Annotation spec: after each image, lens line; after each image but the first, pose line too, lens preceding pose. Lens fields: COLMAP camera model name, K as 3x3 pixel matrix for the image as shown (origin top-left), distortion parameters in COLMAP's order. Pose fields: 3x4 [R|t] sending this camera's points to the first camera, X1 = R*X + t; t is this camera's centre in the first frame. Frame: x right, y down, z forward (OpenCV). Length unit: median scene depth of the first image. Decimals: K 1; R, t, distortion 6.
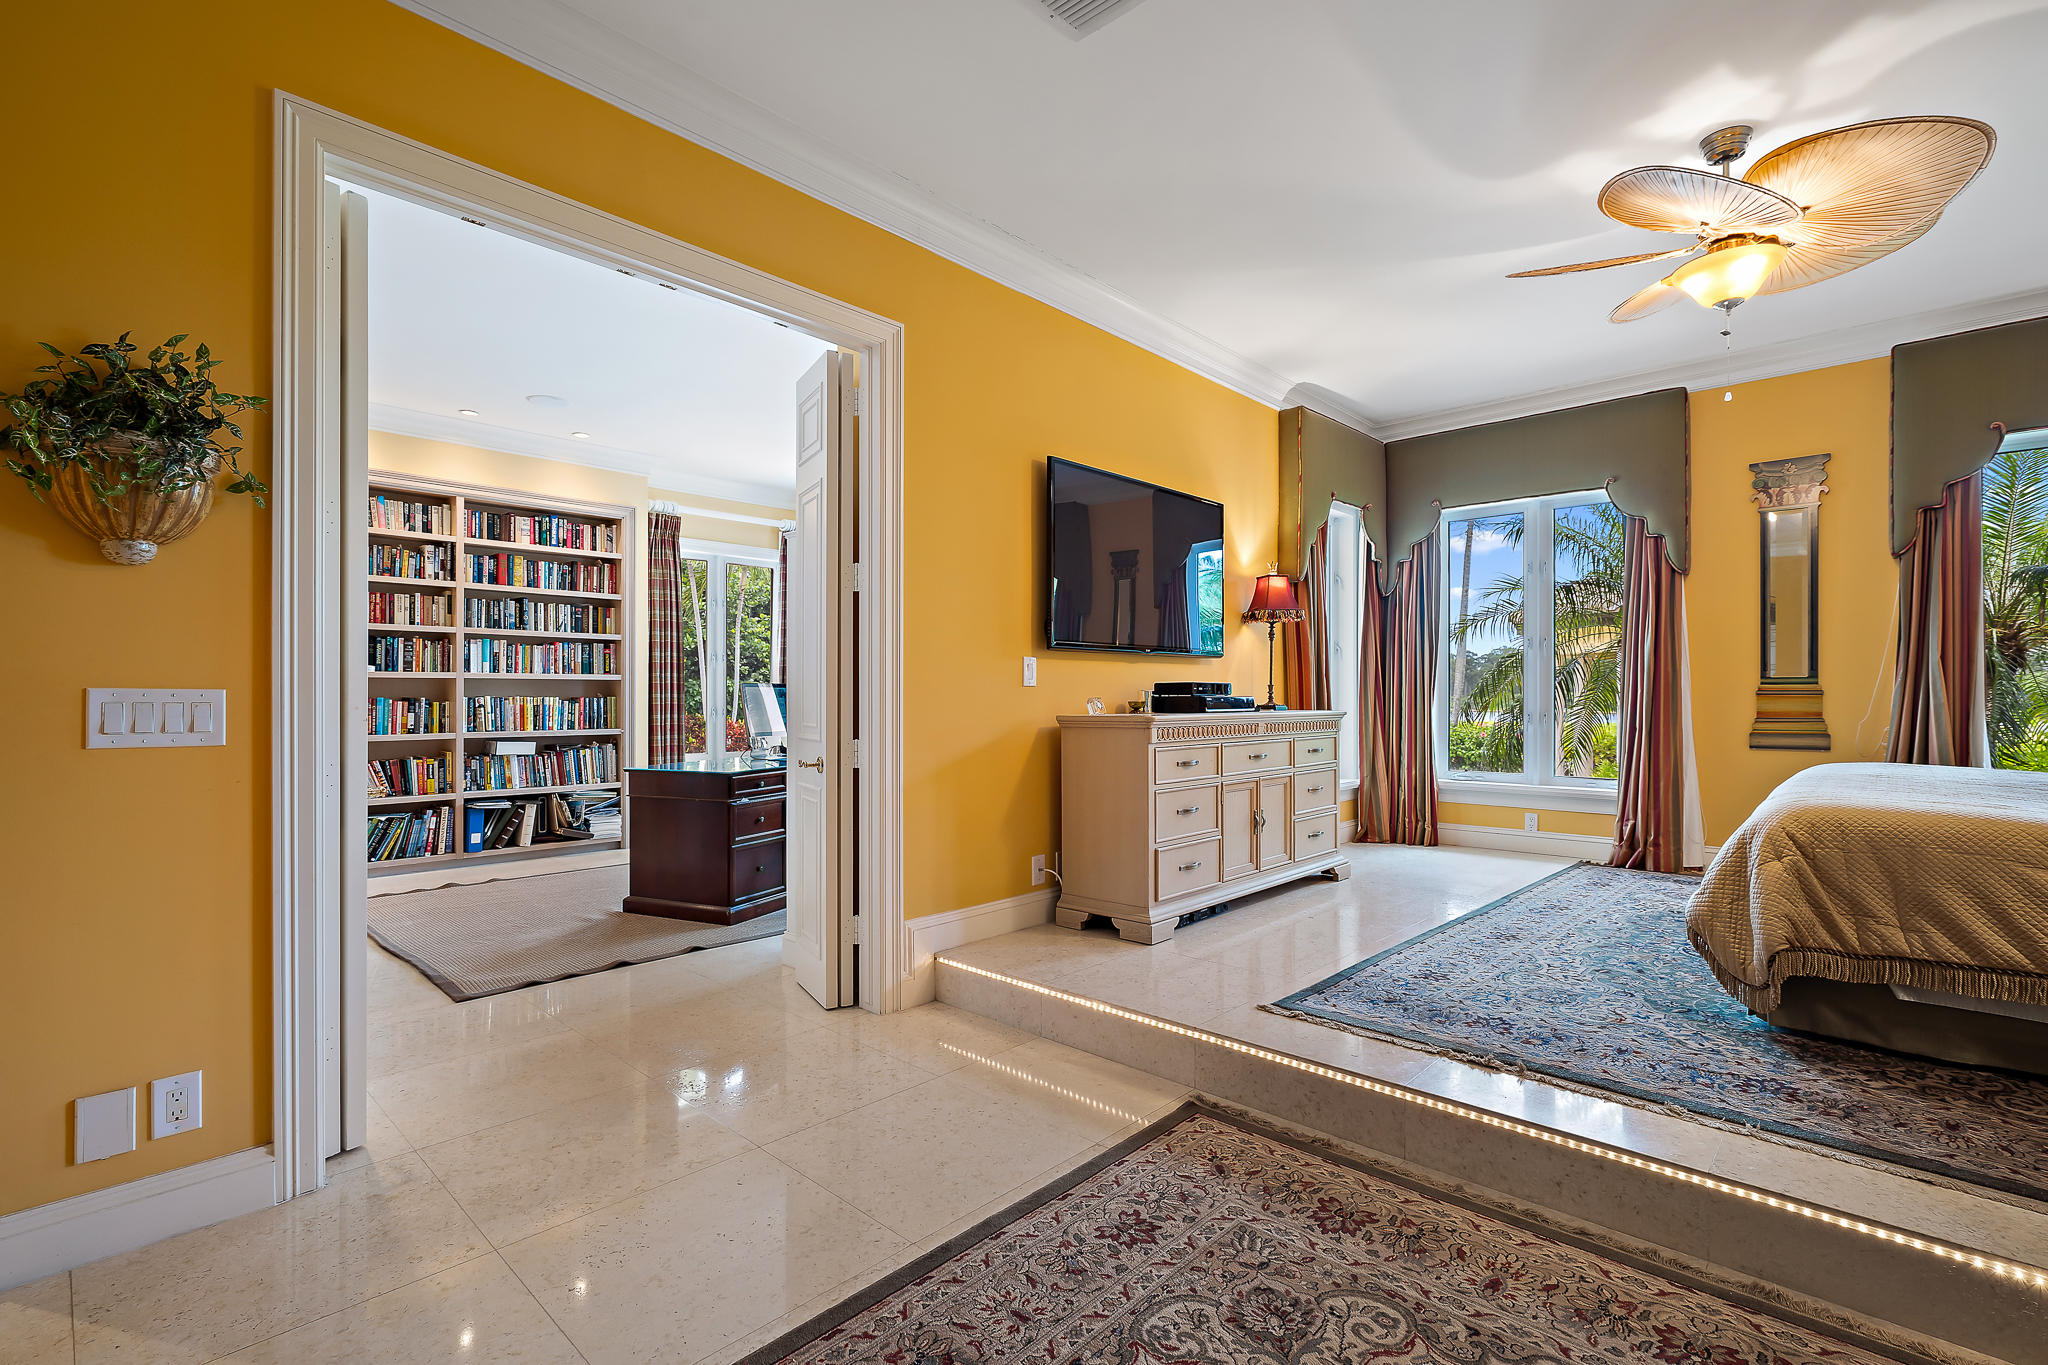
lens RADIAL K [[924.8, 0, 1018.1], [0, 924.8, 684.9], [0, 0, 1]] dist [0.000818, 0.000188]
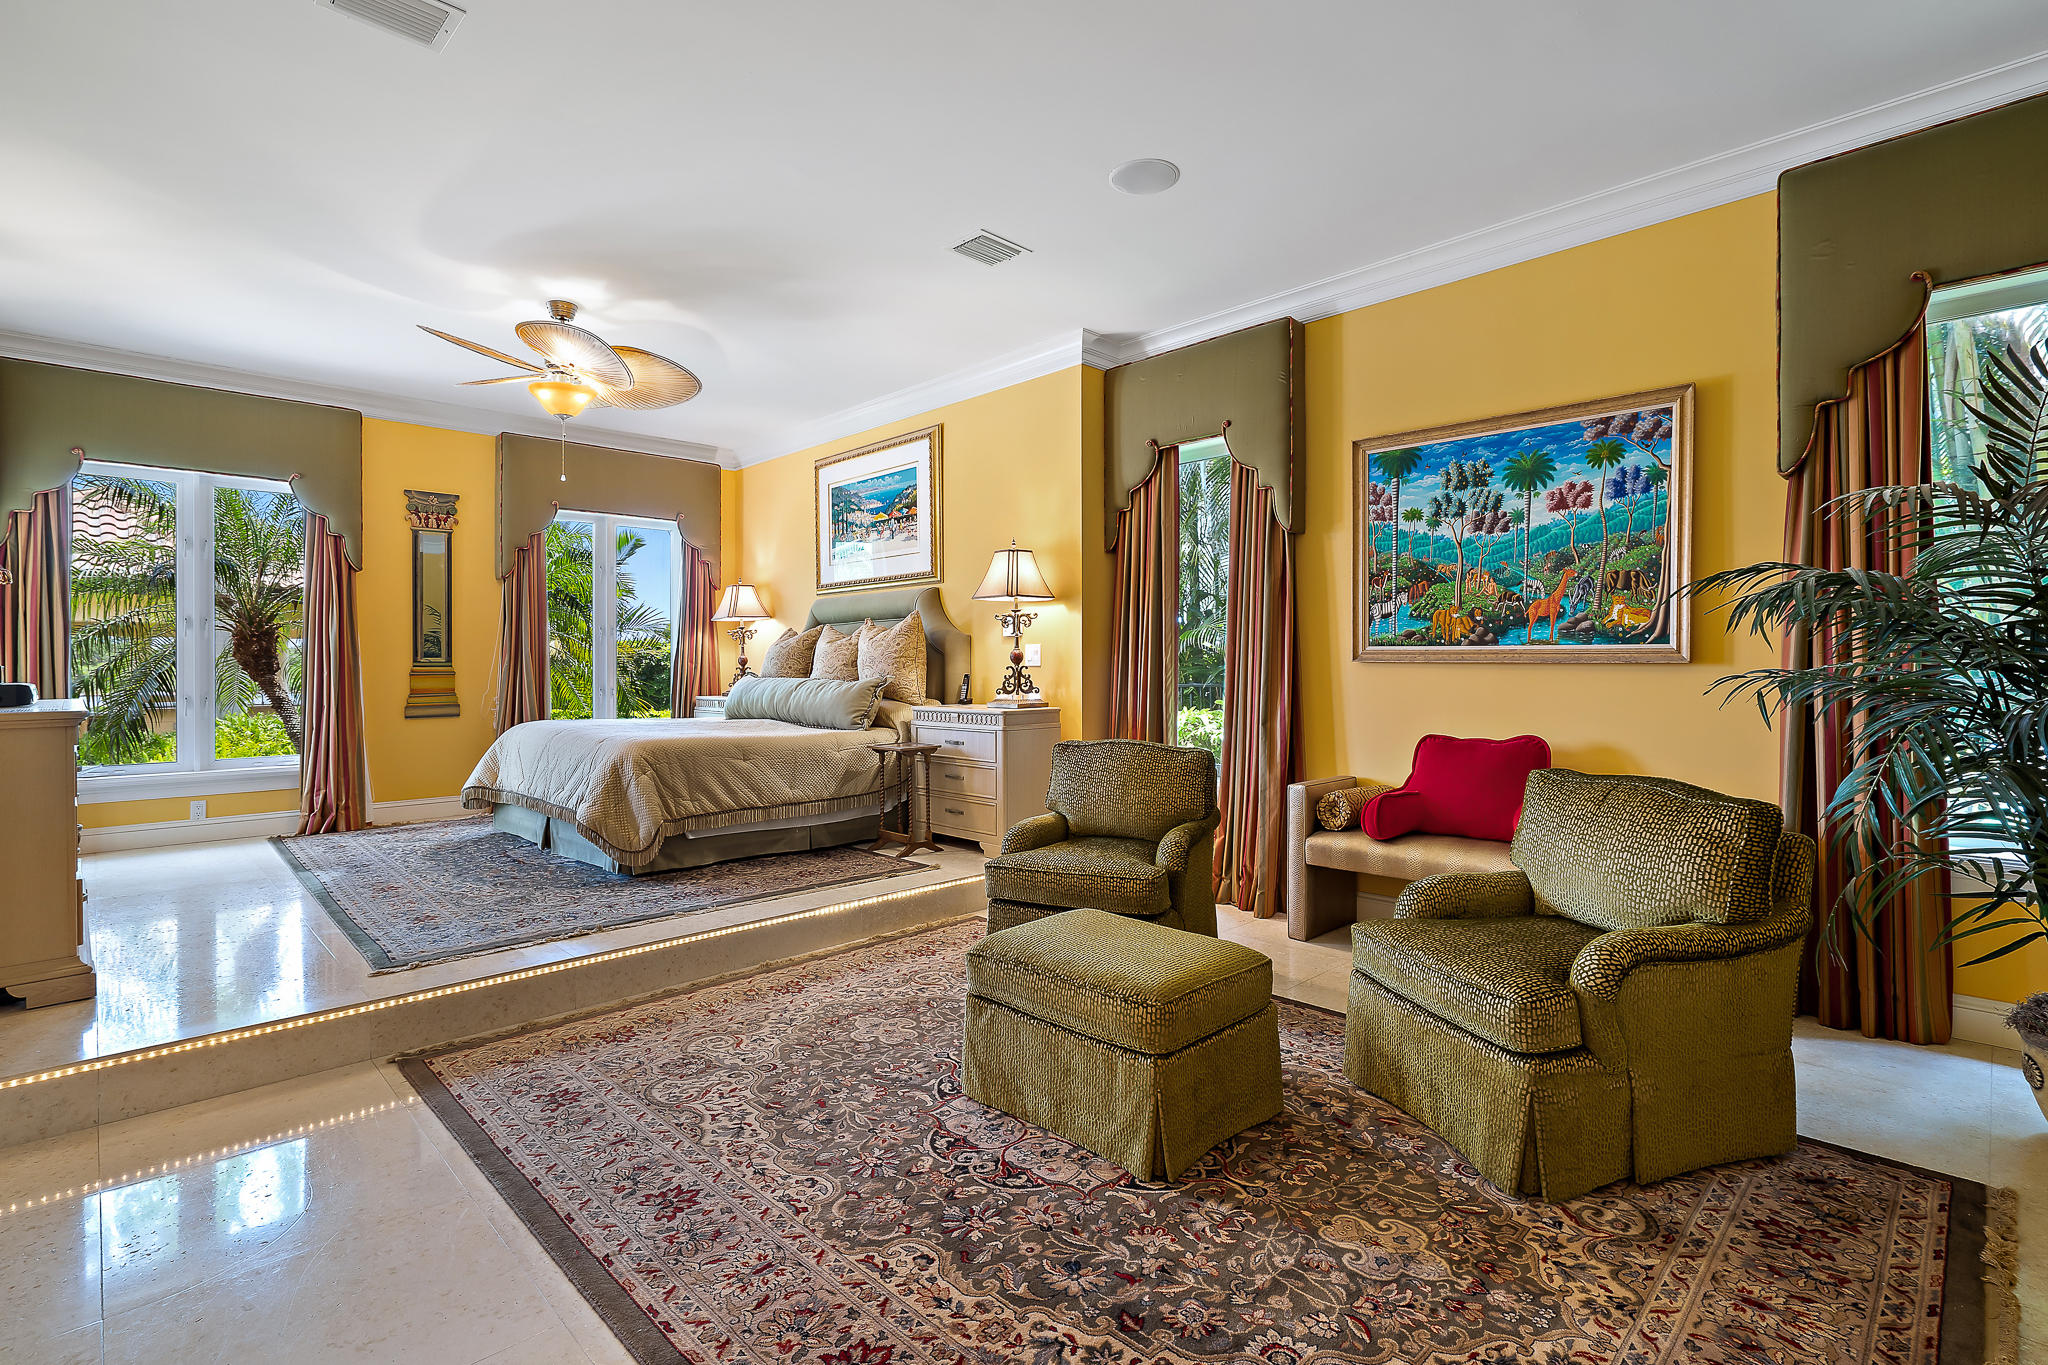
lens RADIAL K [[957.2, 0, 1019.4], [0, 957.2, 666.3], [0, 0, 1]] dist [0.000600, 0.000112]
pose [[0.048383, -0.001307, 0.998828, -1.769908], [-0.004016, 0.999991, 0.001504, -0.027554], [-0.998821, -0.004084, 0.048378, 0.445247]]
